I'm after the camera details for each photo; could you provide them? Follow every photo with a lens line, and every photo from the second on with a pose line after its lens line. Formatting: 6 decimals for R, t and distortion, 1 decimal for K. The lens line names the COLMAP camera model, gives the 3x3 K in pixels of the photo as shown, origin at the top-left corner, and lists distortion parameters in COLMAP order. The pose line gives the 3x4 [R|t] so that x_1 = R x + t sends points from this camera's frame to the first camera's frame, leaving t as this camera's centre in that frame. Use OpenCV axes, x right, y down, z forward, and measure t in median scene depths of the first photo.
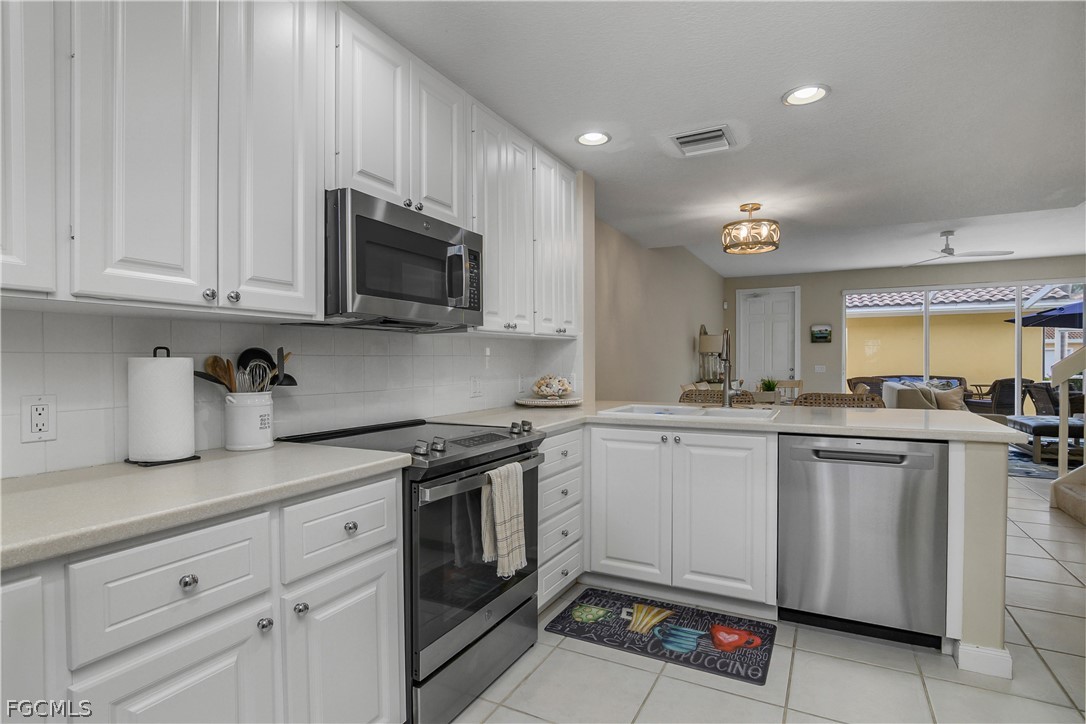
lens RADIAL K [[533.5, 0, 537.8], [0, 533.5, 369.1], [0, 0, 1]] dist [-0.028994, 0.008235]
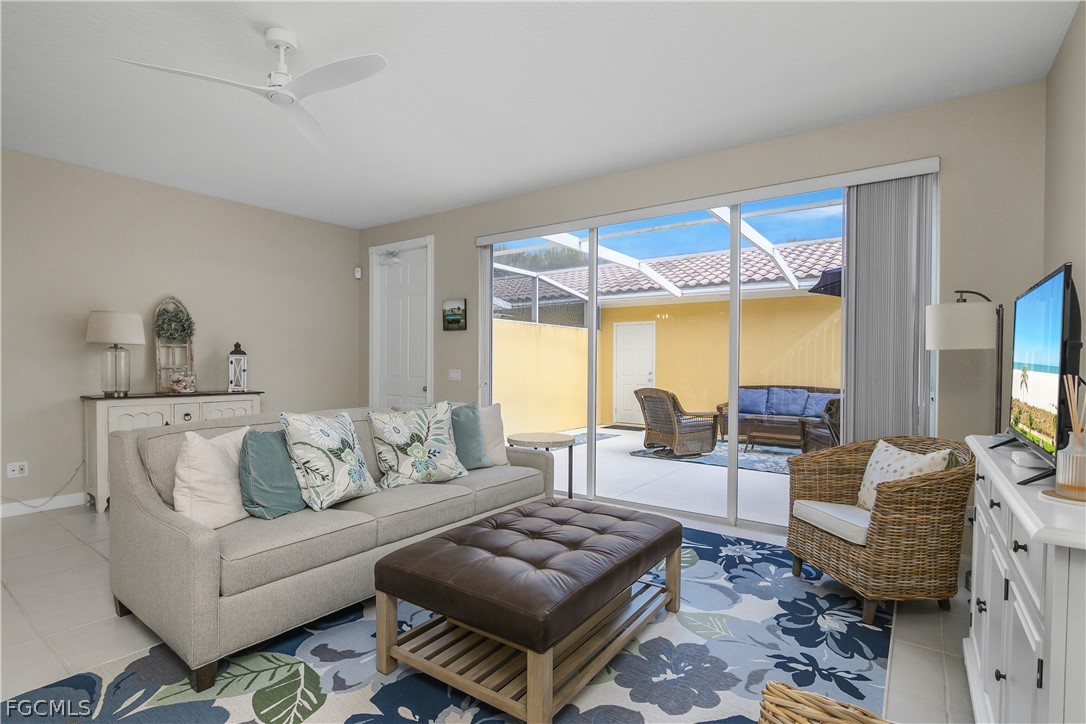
lens RADIAL K [[533.5, 0, 537.8], [0, 533.5, 369.1], [0, 0, 1]] dist [-0.028994, 0.008235]
pose [[0.992542, 0.014117, -0.121082, 2.406394], [-0.014165, 0.999900, 0.000469, -0.028749], [0.121076, 0.001250, 0.992642, 1.464219]]
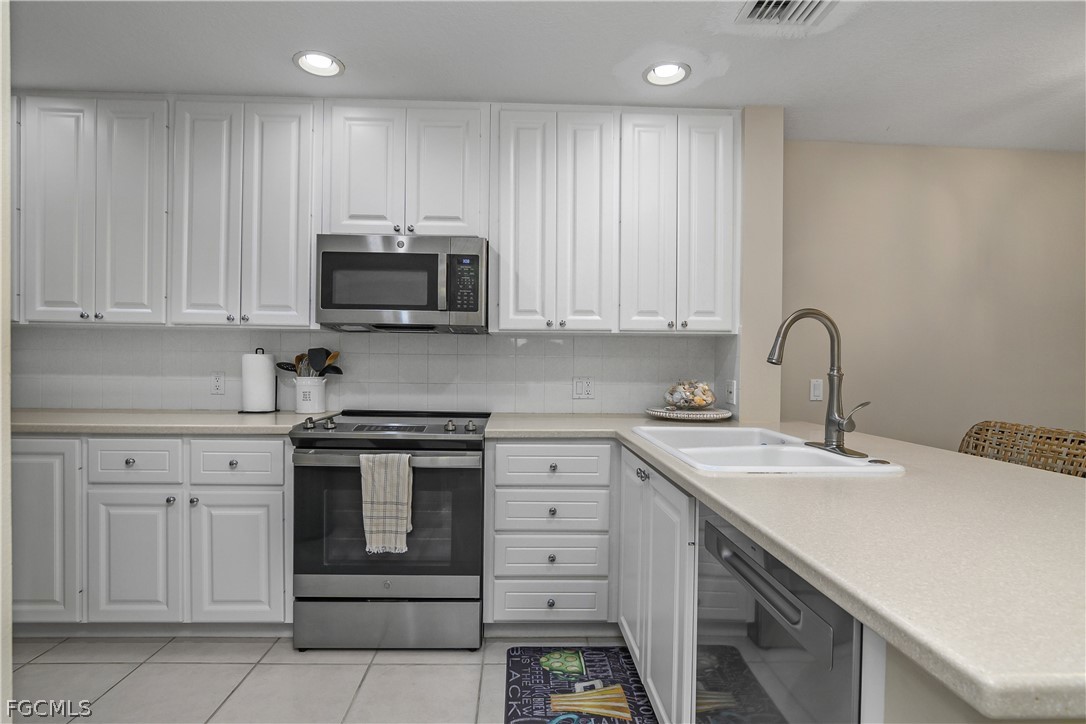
lens RADIAL K [[533.5, 0, 537.8], [0, 533.5, 369.1], [0, 0, 1]] dist [-0.028994, 0.008235]
pose [[0.517973, 0.024323, -0.855051, 0.904007], [-0.027870, 0.999545, 0.011550, -0.012757], [0.854943, 0.017847, 0.518415, 0.607018]]
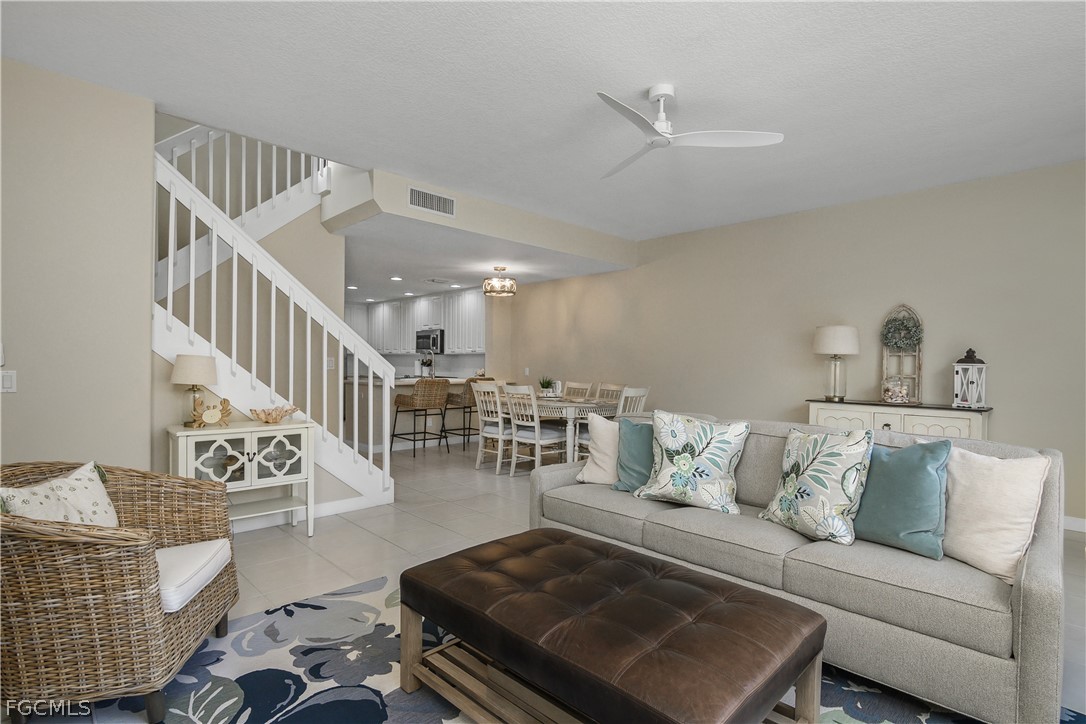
lens RADIAL K [[533.5, 0, 537.8], [0, 533.5, 369.1], [0, 0, 1]] dist [-0.028994, 0.008235]
pose [[-0.299880, 0.010467, -0.953919, 2.990662], [-0.024366, 0.999530, 0.018627, -0.044956], [0.953666, 0.028829, -0.299484, 2.471277]]
